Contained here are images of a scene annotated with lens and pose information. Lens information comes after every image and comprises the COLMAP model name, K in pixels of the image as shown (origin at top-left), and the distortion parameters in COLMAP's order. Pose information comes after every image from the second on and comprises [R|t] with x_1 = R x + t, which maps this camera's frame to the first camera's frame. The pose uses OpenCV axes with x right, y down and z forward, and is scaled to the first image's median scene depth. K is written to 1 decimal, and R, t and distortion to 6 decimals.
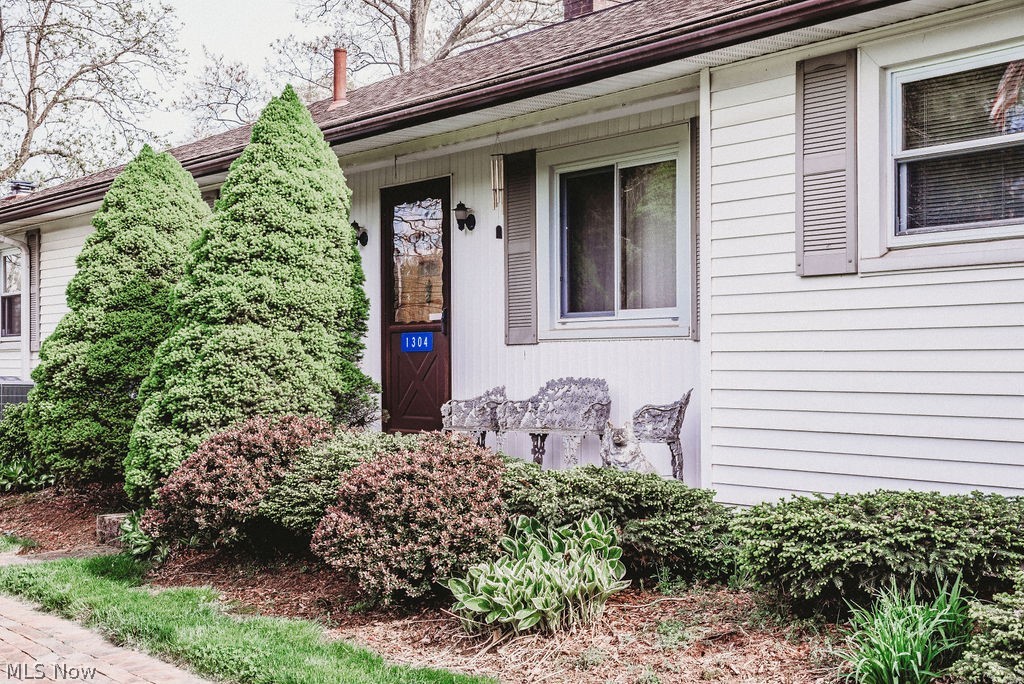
lens RADIAL K [[1405.8, 0, 511.7], [0, 1405.8, 343.2], [0, 0, 1]] dist [0.038744, 0.000000]
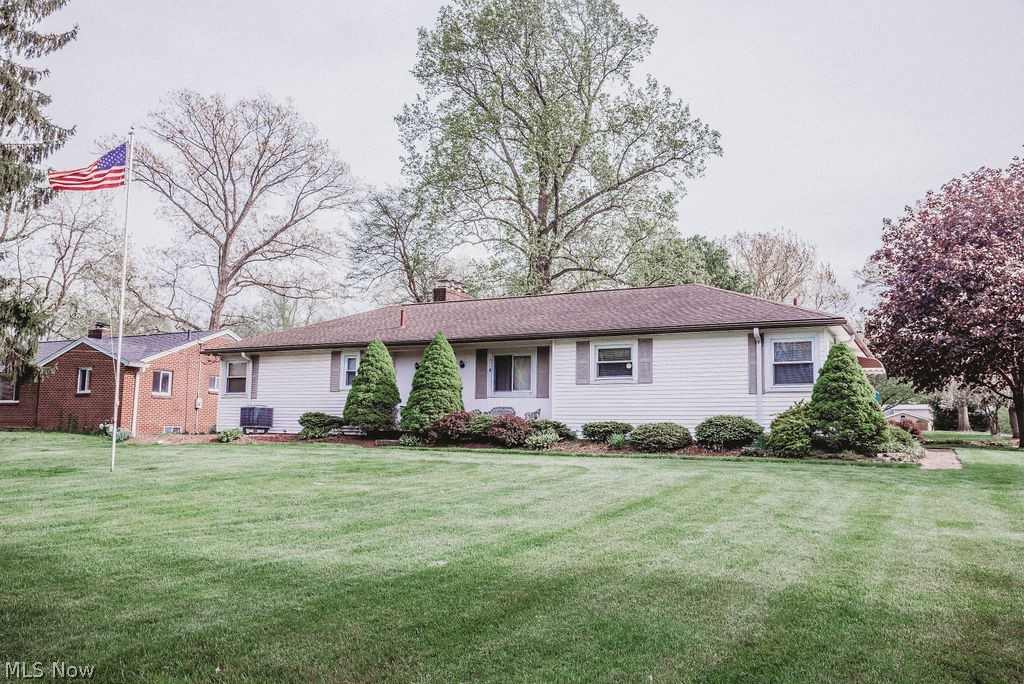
lens RADIAL K [[872.7, 0, 512.3], [0, 872.7, 340.2], [0, 0, 1]] dist [0.006618, 0.001778]
pose [[0.906082, 0.066366, 0.417864, -1.104054], [-0.025431, 0.994378, -0.102785, 0.102929], [-0.422337, 0.082505, 0.902676, -1.451268]]
